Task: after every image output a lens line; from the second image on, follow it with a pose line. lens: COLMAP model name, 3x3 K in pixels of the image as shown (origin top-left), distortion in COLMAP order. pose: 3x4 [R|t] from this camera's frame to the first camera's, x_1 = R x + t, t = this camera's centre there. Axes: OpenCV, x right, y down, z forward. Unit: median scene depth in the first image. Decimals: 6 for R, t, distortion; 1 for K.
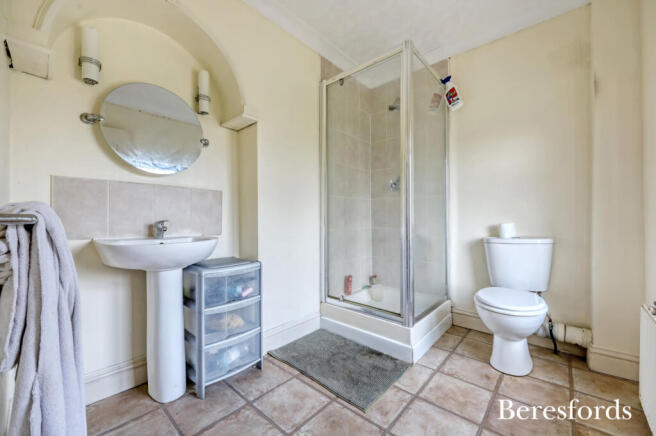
lens RADIAL K [[262.9, 0, 328.6], [0, 262.9, 219.8], [0, 0, 1]] dist [-0.001239, -0.000027]
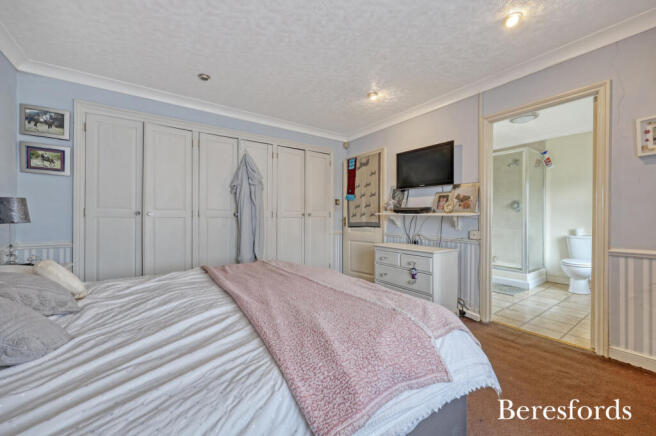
lens RADIAL K [[262.9, 0, 326.4], [0, 262.9, 217.9], [0, 0, 1]] dist [-0.001239, -0.000027]
pose [[0.975199, 0.008187, -0.221178, -0.774963], [-0.007217, 0.999960, 0.005194, -0.065361], [0.221212, -0.003469, 0.975220, -1.400274]]
